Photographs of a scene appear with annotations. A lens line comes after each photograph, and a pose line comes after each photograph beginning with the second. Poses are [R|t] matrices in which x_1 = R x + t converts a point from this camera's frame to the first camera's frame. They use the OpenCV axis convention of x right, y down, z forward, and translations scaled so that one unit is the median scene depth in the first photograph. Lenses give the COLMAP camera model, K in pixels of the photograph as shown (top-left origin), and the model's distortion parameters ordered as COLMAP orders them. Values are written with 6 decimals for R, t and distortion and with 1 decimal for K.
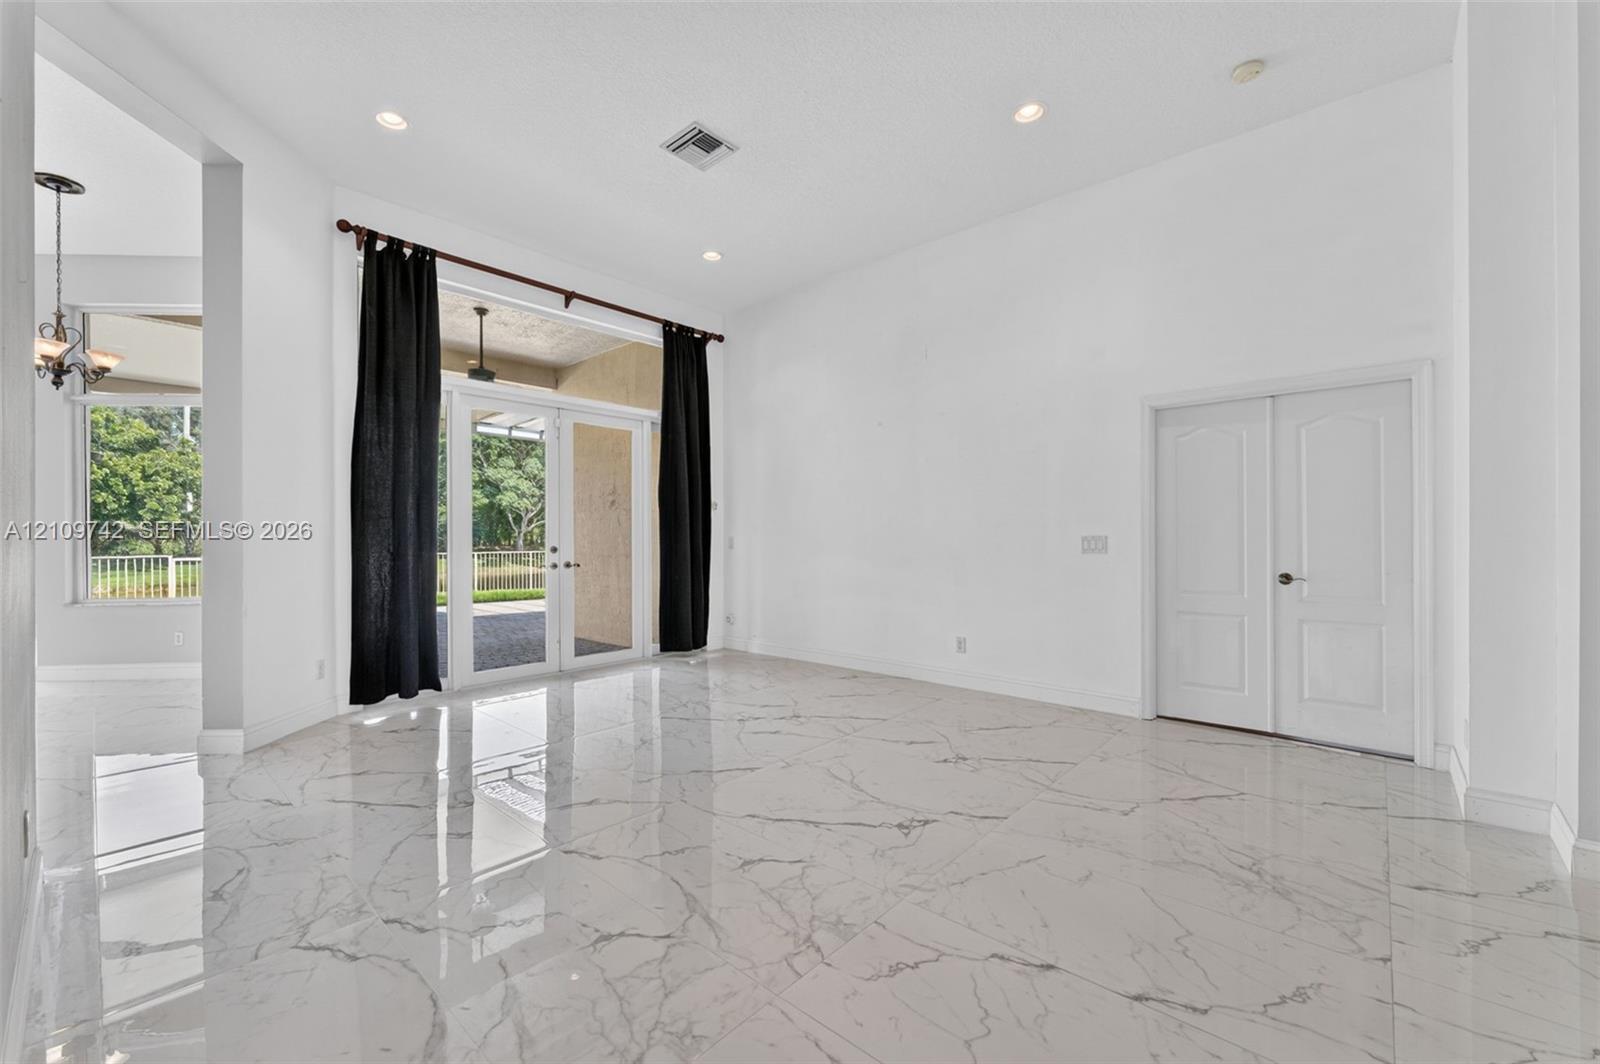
lens RADIAL K [[639.2, 0, 790.1], [0, 639.2, 541.1], [0, 0, 1]] dist [0.003189, 0.000308]
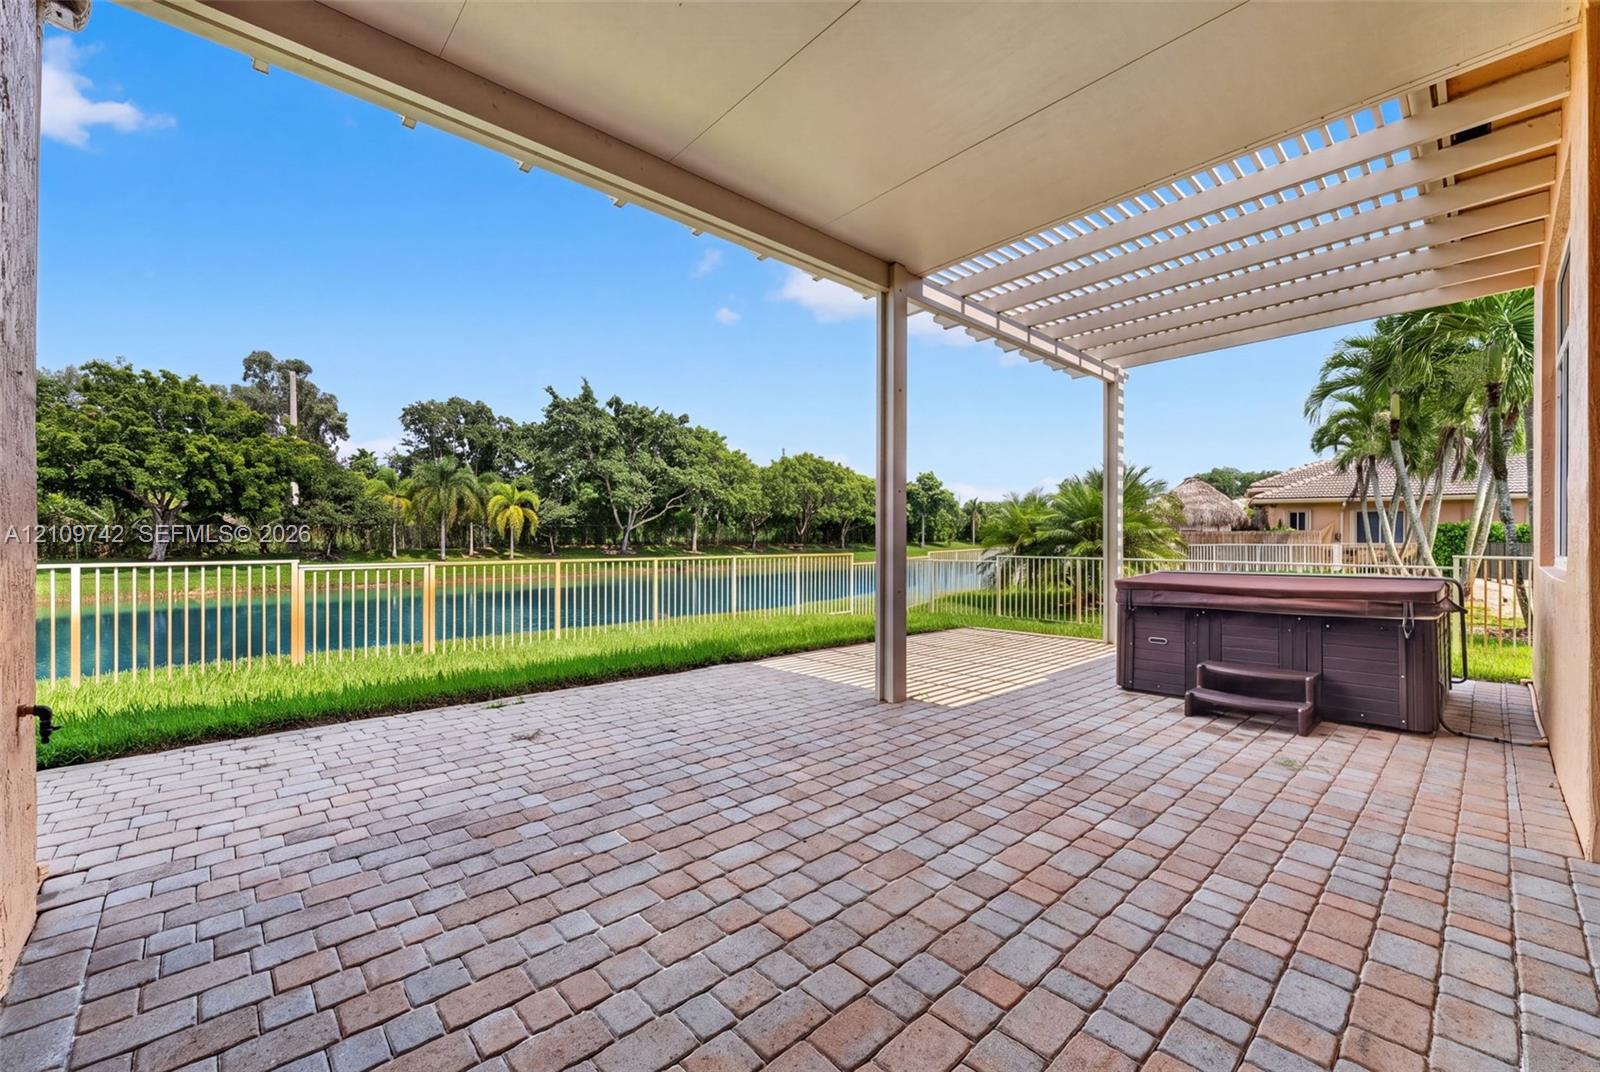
lens RADIAL K [[639.2, 0, 789.1], [0, 639.2, 541.9], [0, 0, 1]] dist [0.003189, 0.000308]
pose [[0.996271, 0.015950, -0.084795, -0.170635], [-0.016193, 0.999867, -0.002174, 0.000545], [0.084749, 0.003539, 0.996396, 0.167828]]
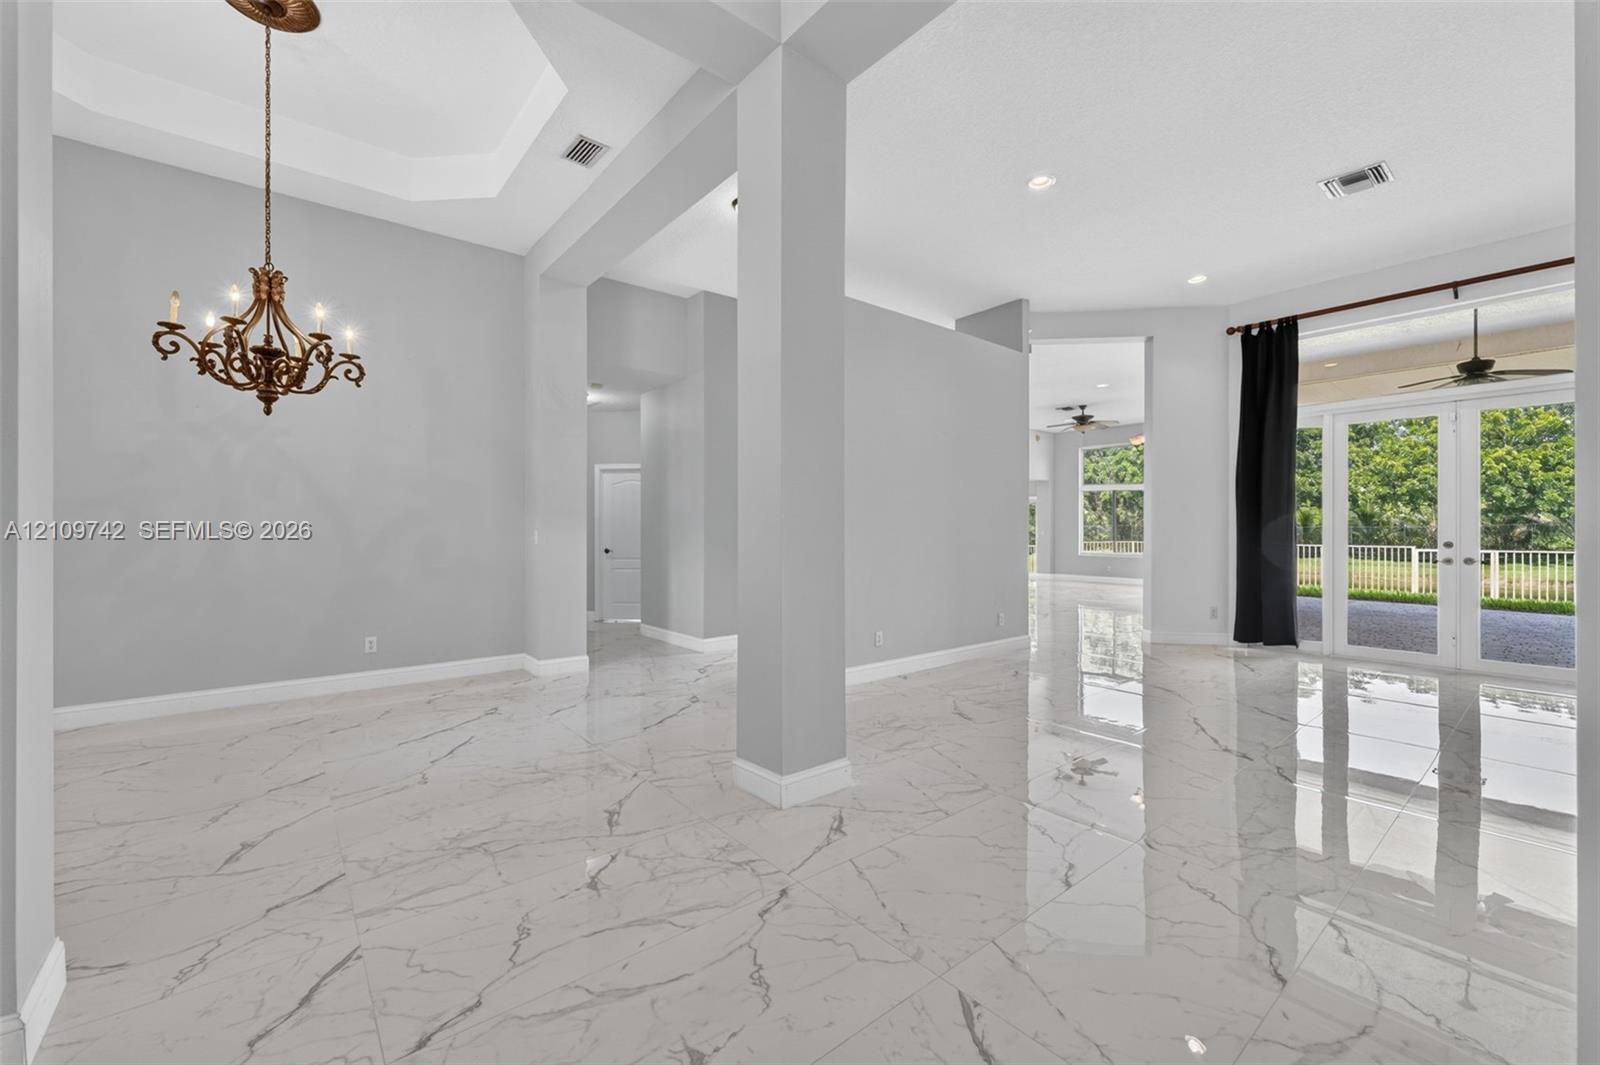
lens RADIAL K [[639.2, 0, 789.7], [0, 639.2, 533.1], [0, 0, 1]] dist [0.003189, 0.000308]
pose [[-0.145640, 0.007773, -0.989307, 0.114717], [-0.008880, 0.999919, 0.009164, -0.000736], [0.989298, 0.010120, -0.145559, 0.019972]]
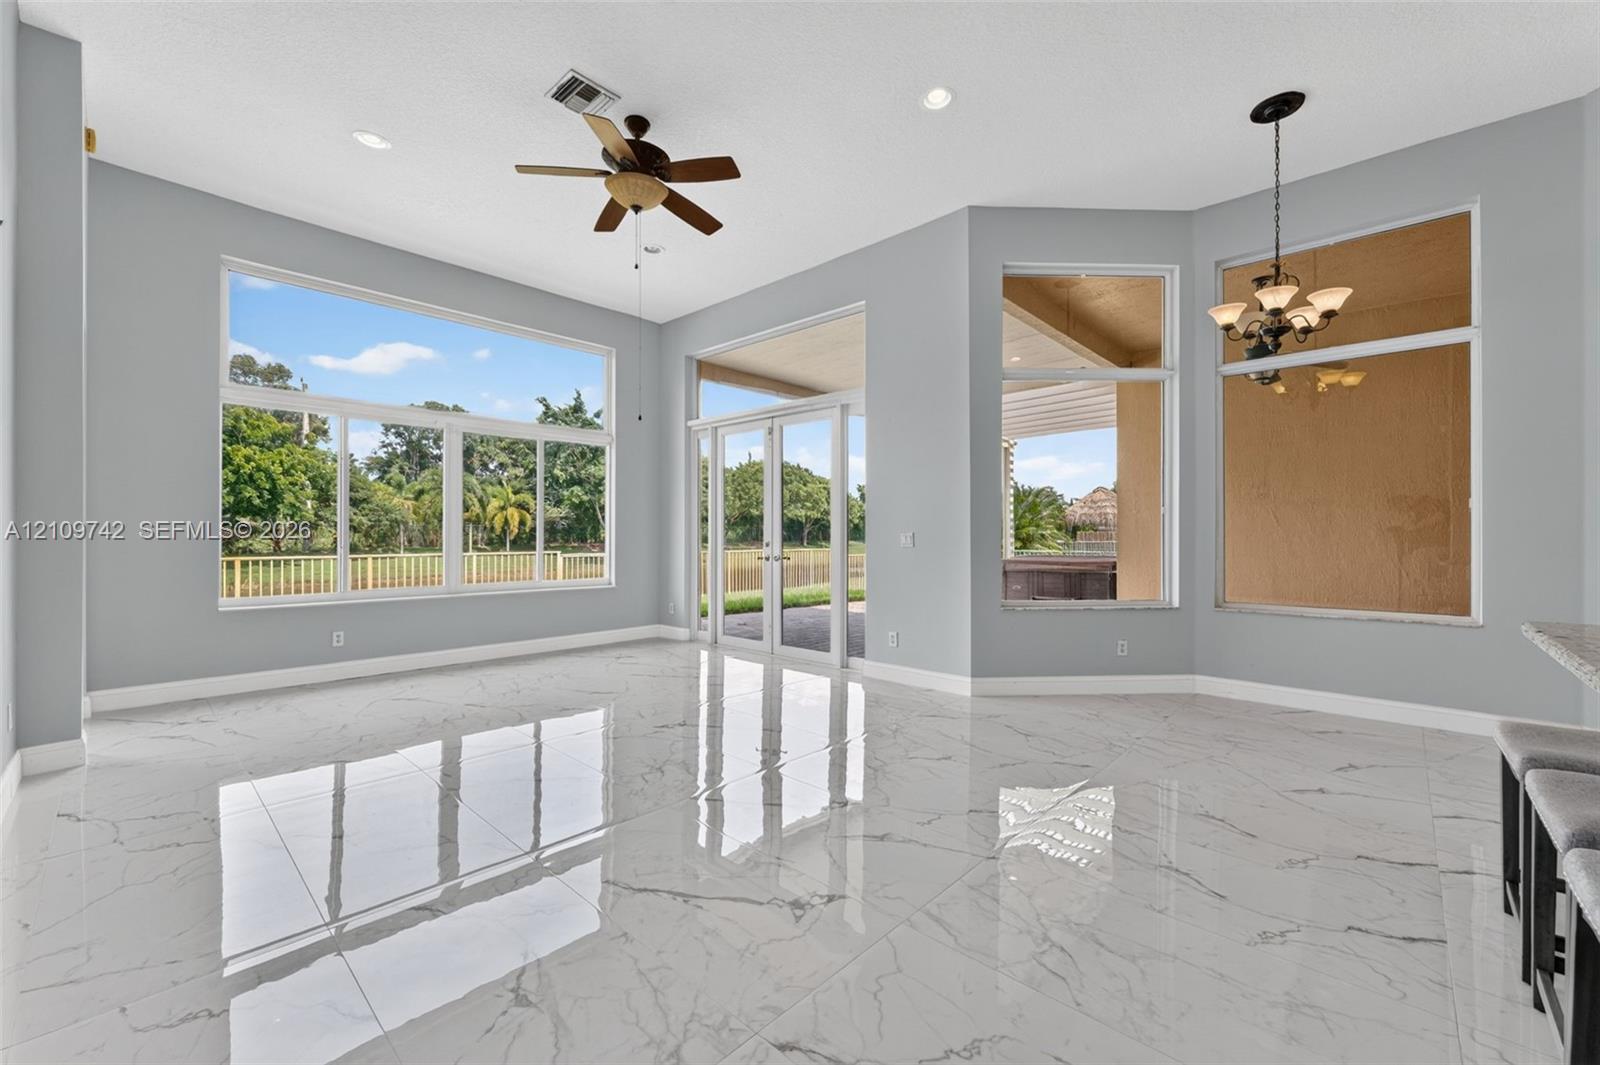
lens RADIAL K [[639.2, 0, 790.9], [0, 639.2, 538.3], [0, 0, 1]] dist [0.003189, 0.000308]
pose [[0.999853, 0.011181, -0.013019, -0.203868], [-0.011256, 0.999920, -0.005715, 0.001262], [0.012954, 0.005860, 0.999899, 0.008697]]
